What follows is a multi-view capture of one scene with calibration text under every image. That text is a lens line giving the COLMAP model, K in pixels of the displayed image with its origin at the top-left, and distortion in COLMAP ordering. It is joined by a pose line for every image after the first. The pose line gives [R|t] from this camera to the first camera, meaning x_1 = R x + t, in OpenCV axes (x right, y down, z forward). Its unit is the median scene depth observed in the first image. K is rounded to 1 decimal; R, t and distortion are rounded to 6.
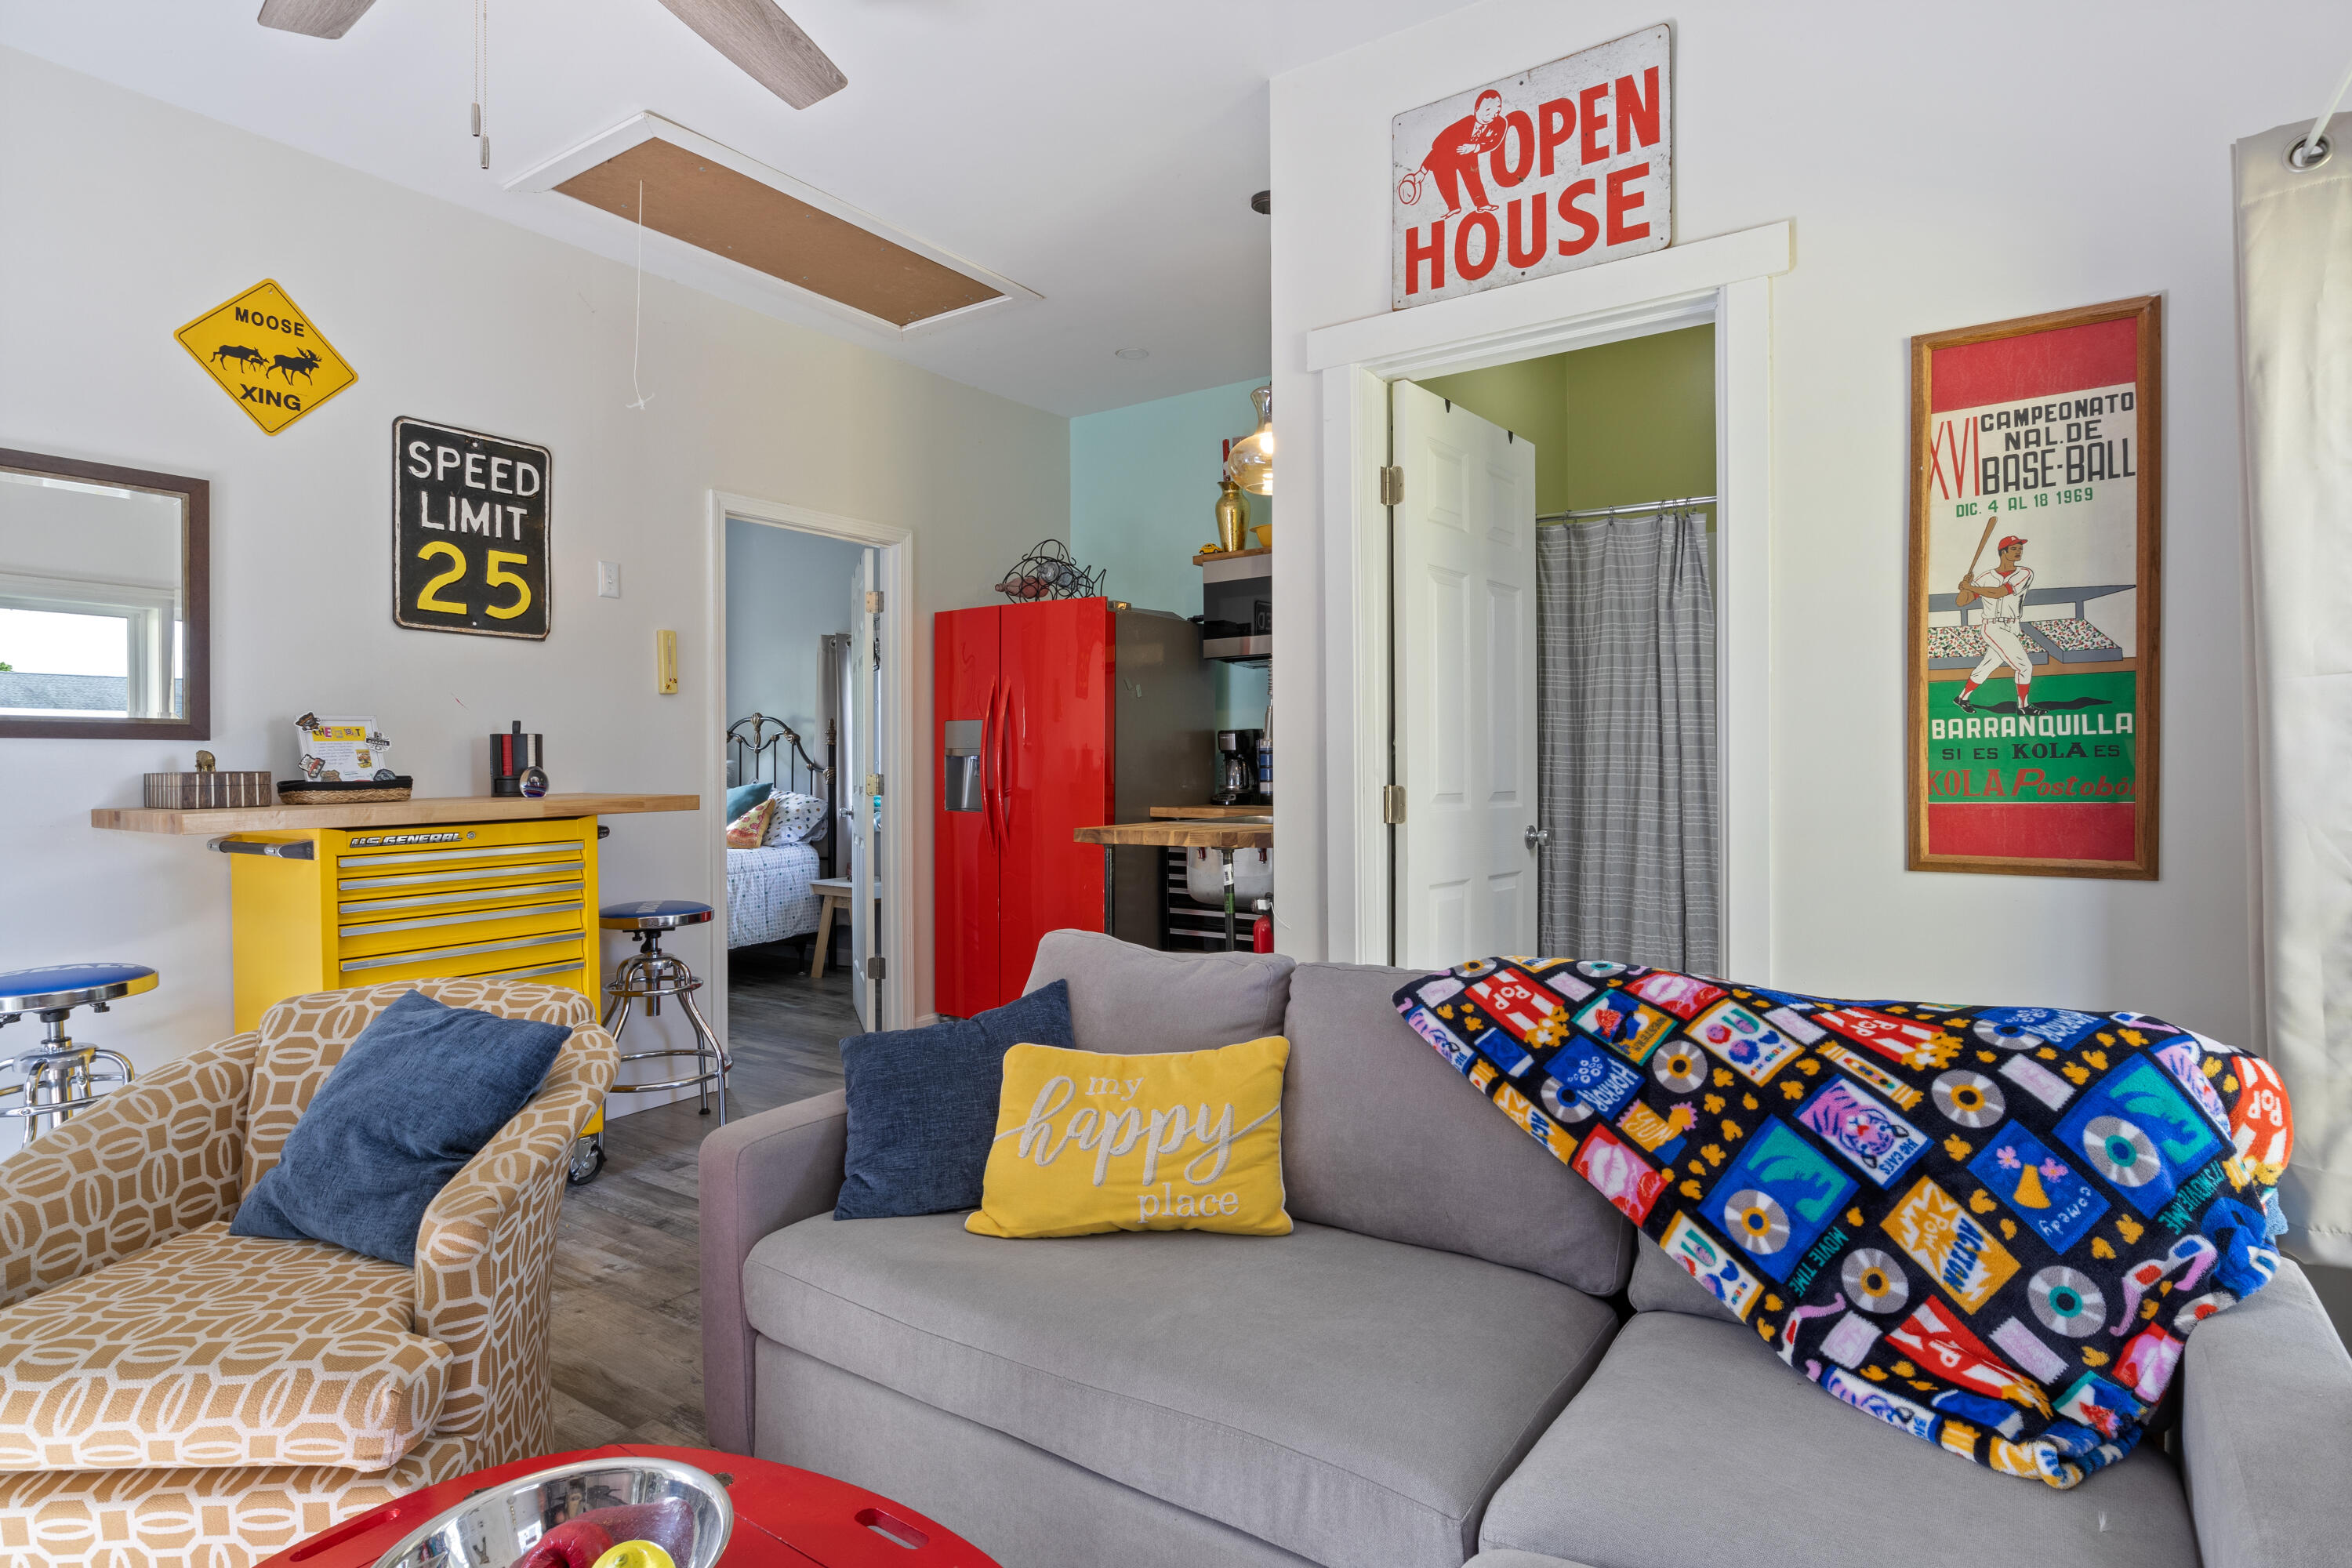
lens RADIAL K [[1194.8, 0, 1184.5], [0, 1194.8, 776.2], [0, 0, 1]] dist [-0.025990, -0.000548]
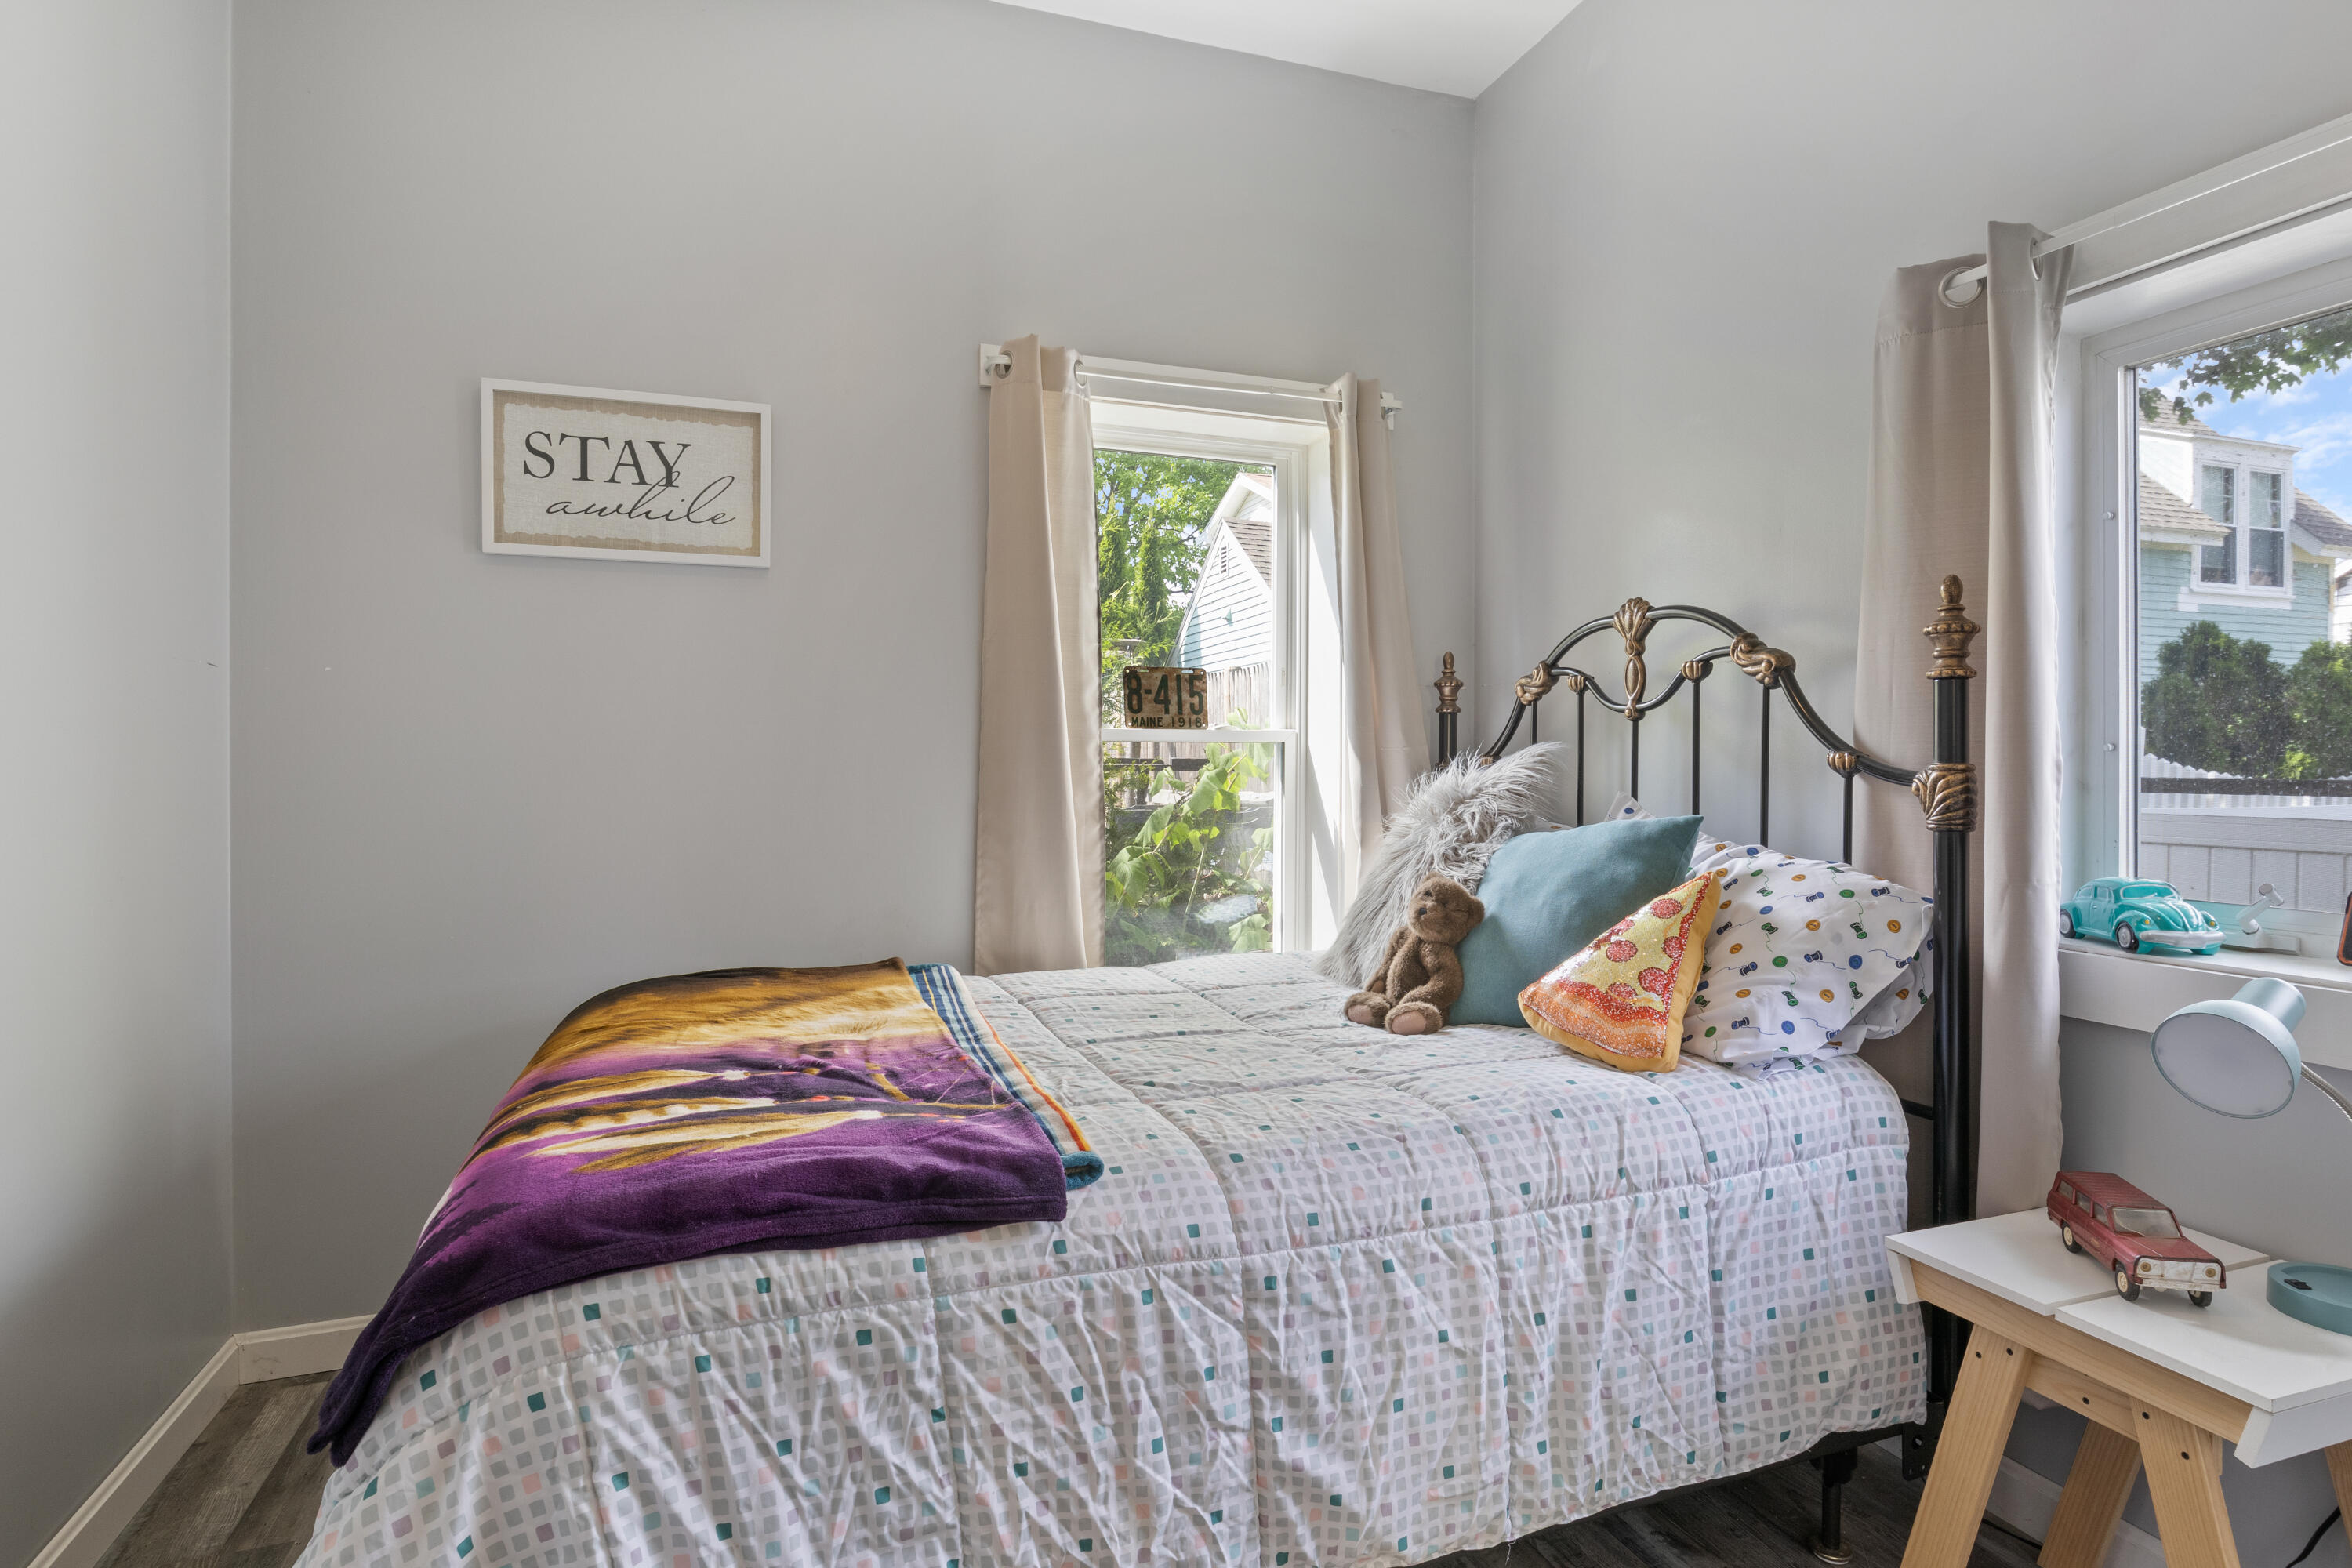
lens RADIAL K [[1194.8, 0, 1173.3], [0, 1194.8, 781.1], [0, 0, 1]] dist [-0.025990, -0.000548]
pose [[0.808646, 0.006663, -0.588258, -0.280239], [-0.006845, 0.999975, 0.001916, -0.003111], [0.588256, 0.002477, 0.808671, 0.690792]]
